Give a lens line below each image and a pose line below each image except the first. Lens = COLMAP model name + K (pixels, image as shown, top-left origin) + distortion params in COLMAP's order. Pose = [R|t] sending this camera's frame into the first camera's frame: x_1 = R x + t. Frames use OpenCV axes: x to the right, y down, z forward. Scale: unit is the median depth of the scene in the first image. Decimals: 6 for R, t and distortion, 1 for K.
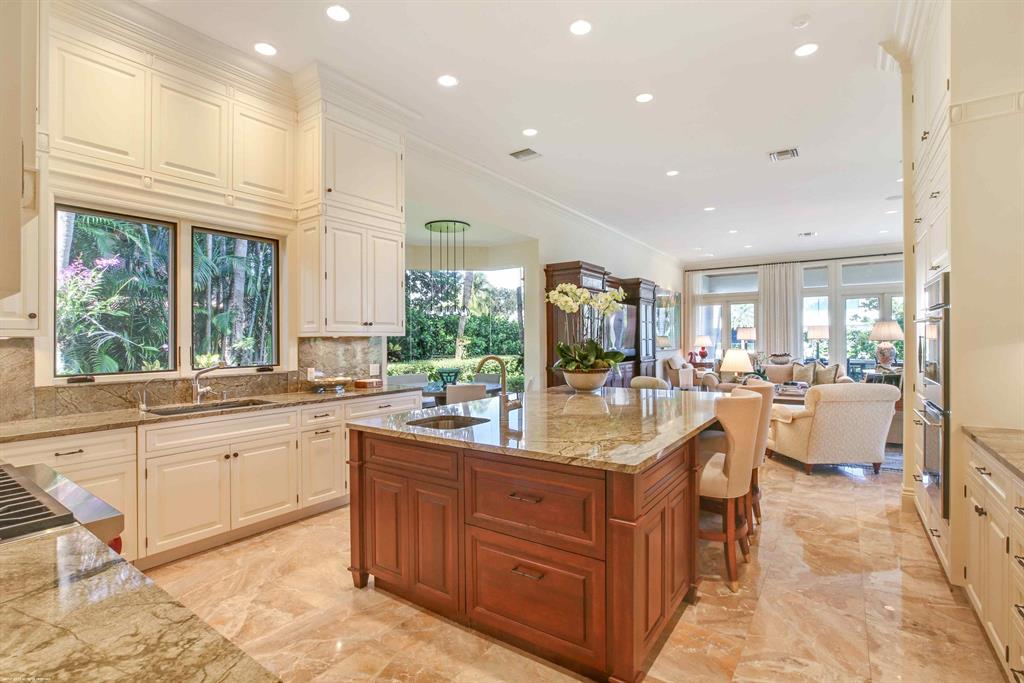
lens RADIAL K [[481.3, 0, 512.0], [0, 481.3, 341.5], [0, 0, 1]] dist [-0.000044, 0.000110]
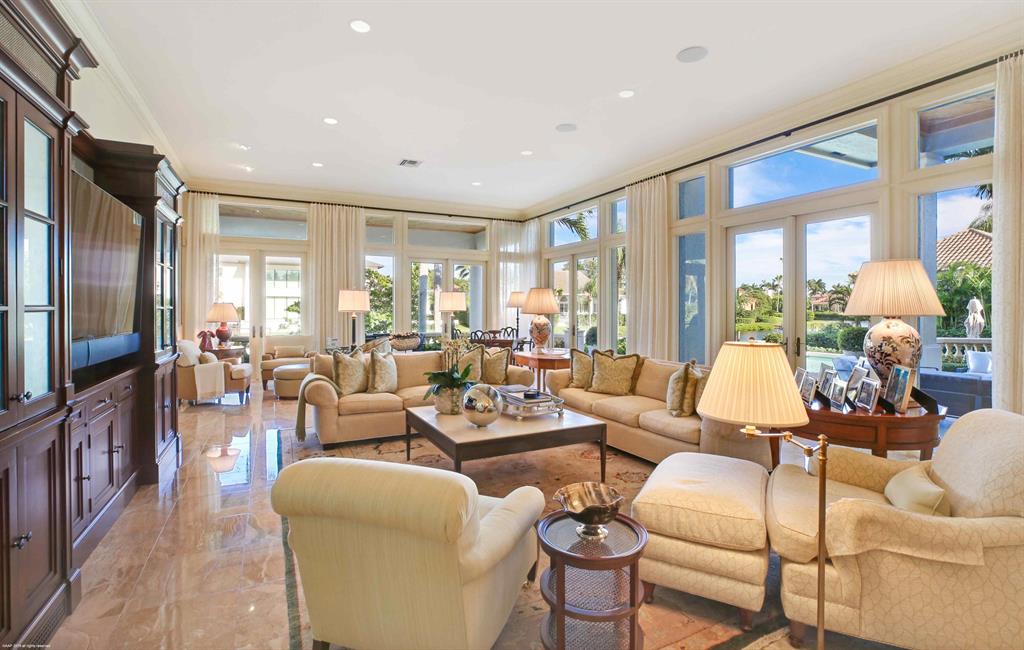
lens RADIAL K [[476.2, 0, 512.3], [0, 476.2, 312.1], [0, 0, 1]] dist [0.000623, 0.000062]
pose [[0.477383, 0.000223, 0.878695, 0.054582], [-0.003849, 0.999991, 0.001837, -0.003498], [-0.878687, -0.004259, 0.477380, 0.439753]]
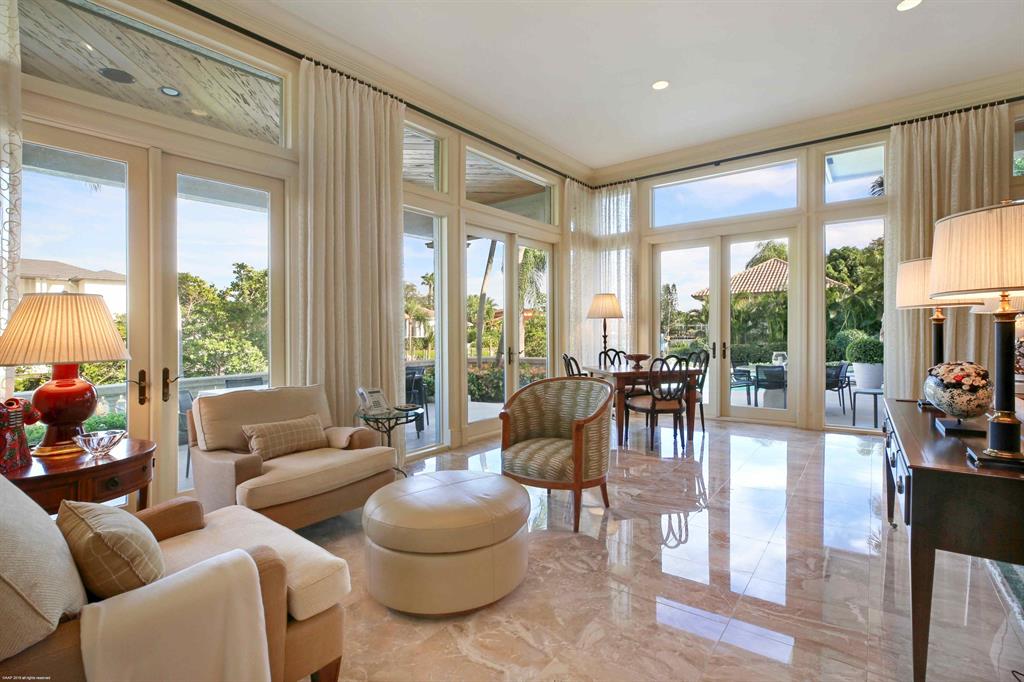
lens RADIAL K [[481.3, 0, 512.0], [0, 481.3, 341.0], [0, 0, 1]] dist [-0.000044, 0.000110]
pose [[0.017422, 0.000960, 0.999848, 0.261413], [0.002388, 0.999997, -0.001002, 0.010237], [-0.999845, 0.002405, 0.017420, 0.901756]]
